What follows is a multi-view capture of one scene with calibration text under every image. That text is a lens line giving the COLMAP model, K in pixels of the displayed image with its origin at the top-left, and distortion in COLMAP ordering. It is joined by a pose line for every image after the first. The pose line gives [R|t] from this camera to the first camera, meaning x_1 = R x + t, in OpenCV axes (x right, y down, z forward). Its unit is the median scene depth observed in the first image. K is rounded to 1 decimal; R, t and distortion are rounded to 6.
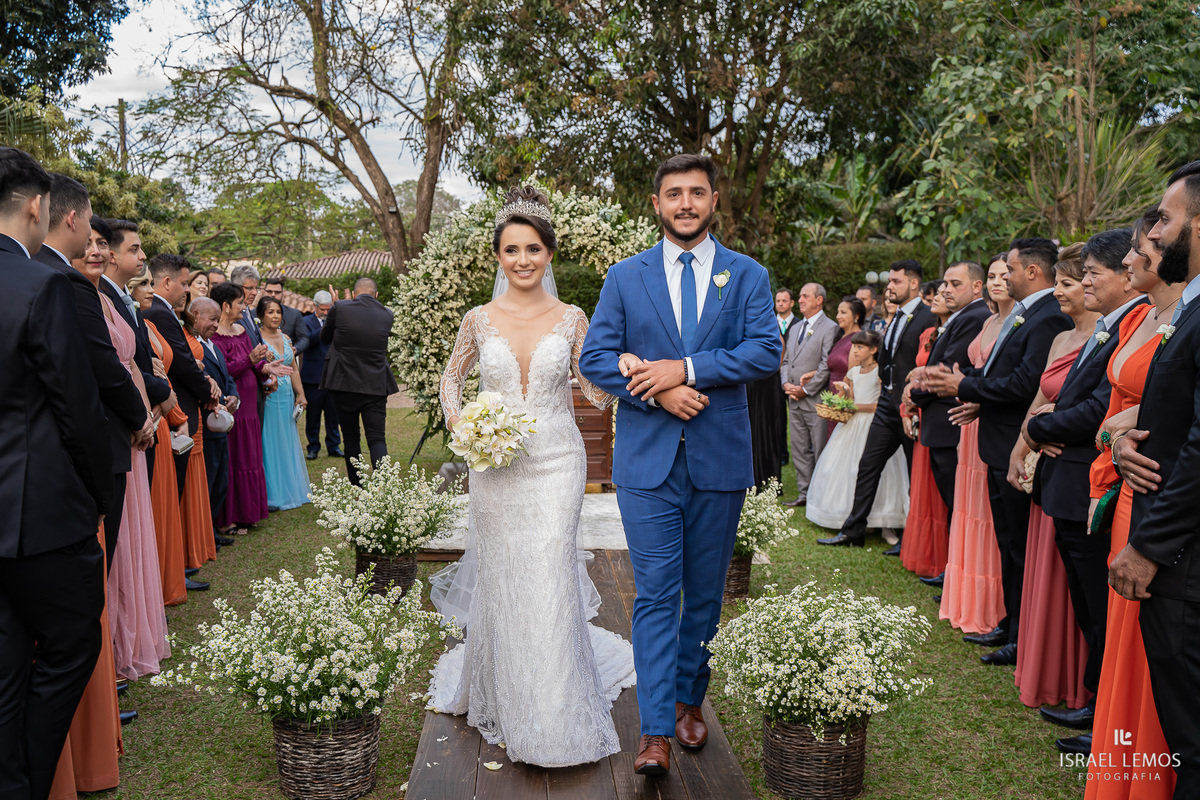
lens RADIAL K [[1009.5, 0, 552.2], [0, 1009.5, 405.1], [0, 0, 1]] dist [-0.109388, 0.001452]
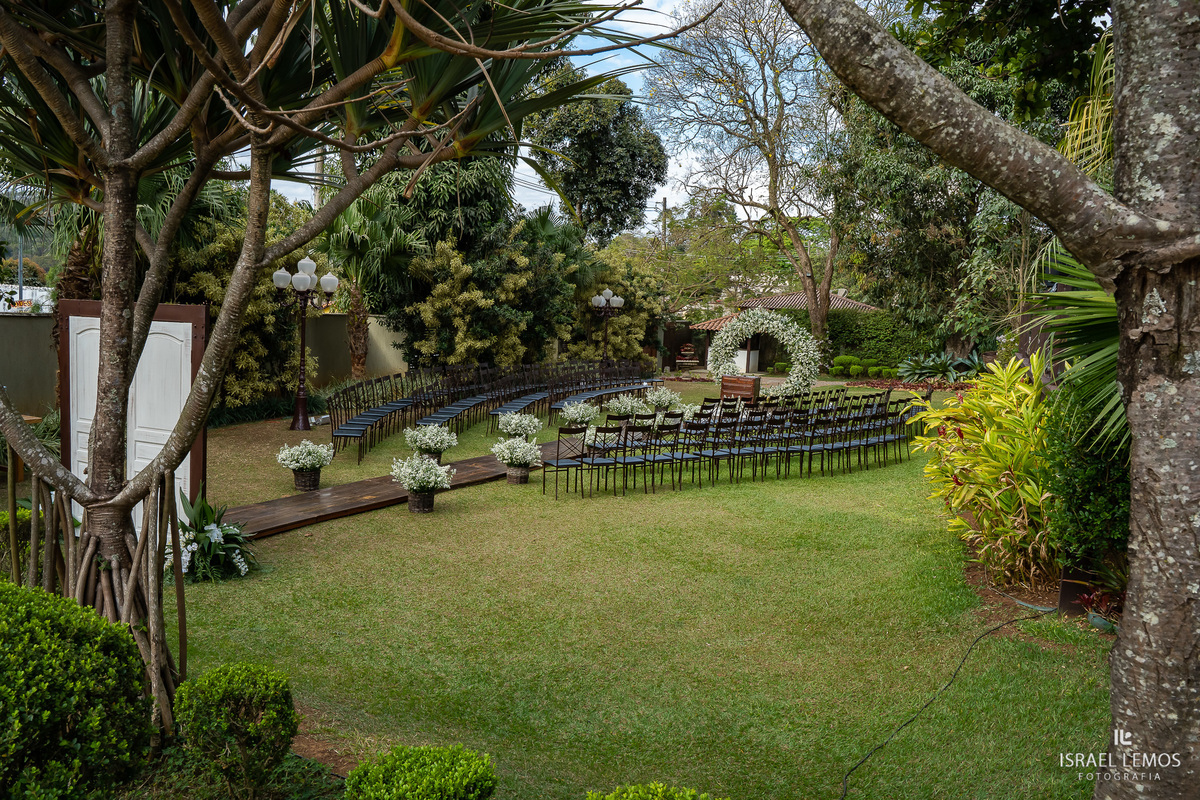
lens RADIAL K [[994.4, 0, 600.6], [0, 994.4, 398.1], [0, 0, 1]] dist [-0.110489, 0.091985]
pose [[0.896149, 0.091635, -0.434188, 1.723286], [-0.096566, 0.995269, 0.010743, 0.164742], [0.433118, 0.032301, 0.900758, -4.102979]]
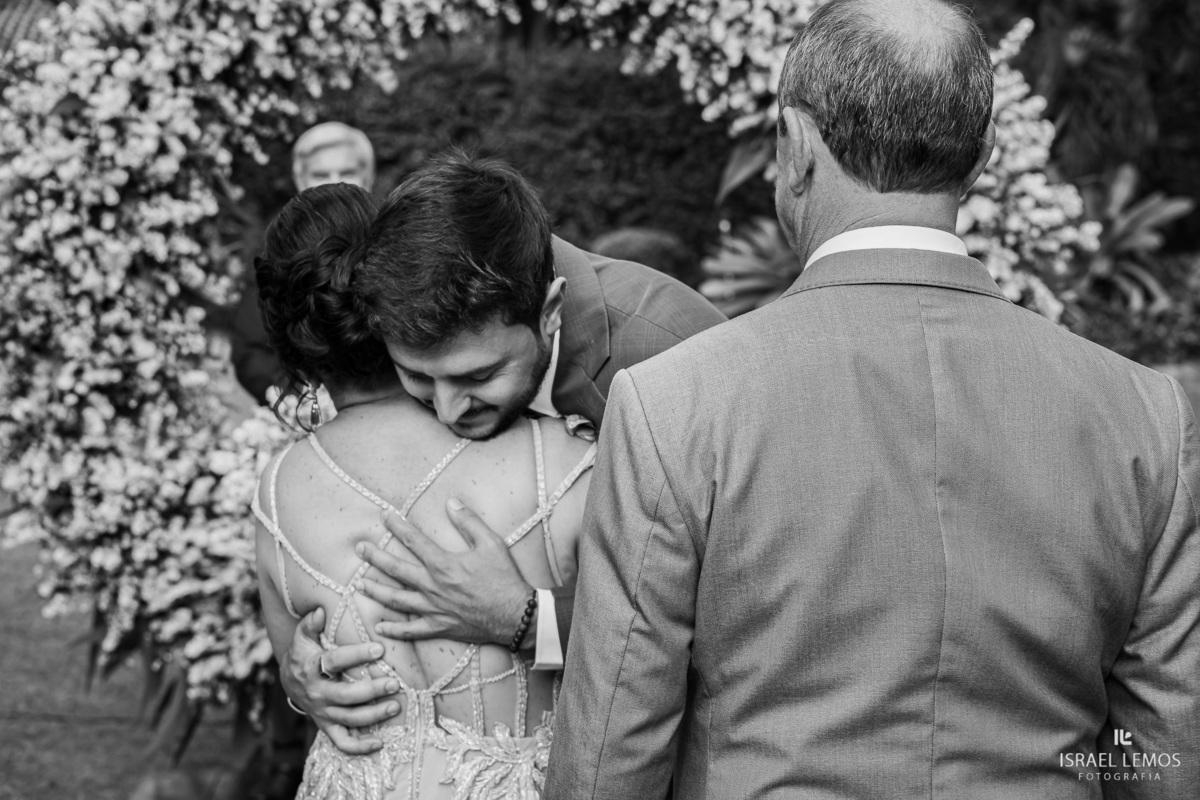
lens RADIAL K [[2523.4, 0, 606.4], [0, 2523.4, 420.2], [0, 0, 1]] dist [0.342038, 0.000000]
pose [[0.999607, -0.005826, 0.027408, 0.002107], [0.005602, 0.999950, 0.008267, -0.046794], [-0.027455, -0.008110, 0.999590, 0.285483]]
